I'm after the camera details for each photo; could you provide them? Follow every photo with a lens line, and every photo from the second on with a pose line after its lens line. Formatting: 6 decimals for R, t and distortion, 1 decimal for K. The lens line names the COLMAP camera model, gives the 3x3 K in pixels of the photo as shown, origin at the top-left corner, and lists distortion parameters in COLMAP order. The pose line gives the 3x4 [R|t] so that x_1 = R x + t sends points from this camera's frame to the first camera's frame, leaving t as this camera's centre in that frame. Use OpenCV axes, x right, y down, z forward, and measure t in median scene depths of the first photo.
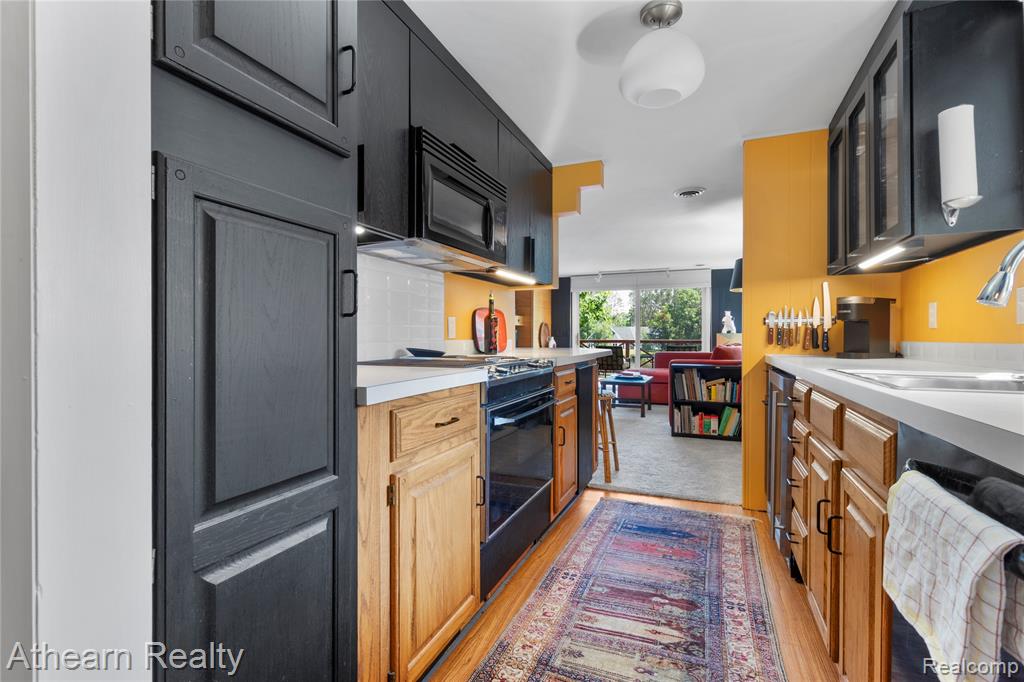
lens RADIAL K [[478.6, 0, 512.0], [0, 478.6, 341.0], [0, 0, 1]] dist [-0.001318, -0.000474]
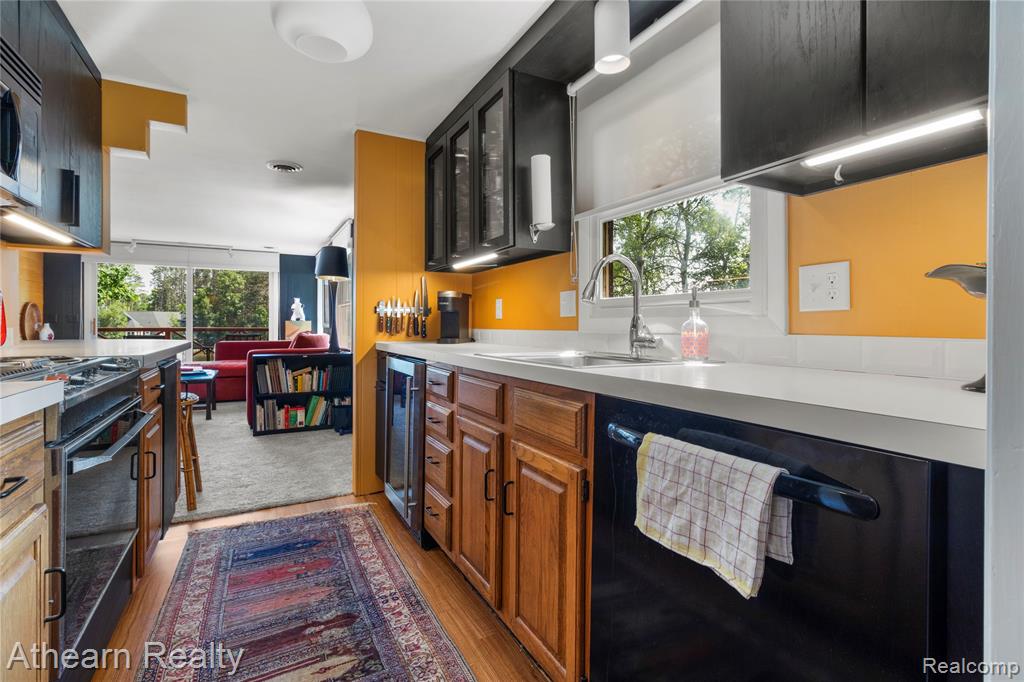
lens RADIAL K [[477.4, 0, 512.4], [0, 477.4, 328.6], [0, 0, 1]] dist [0.001527, 0.000017]
pose [[0.629973, -0.003289, 0.776610, -0.090645], [0.002880, 0.999994, 0.001899, -0.001876], [-0.776611, 0.001040, 0.629979, 0.119748]]
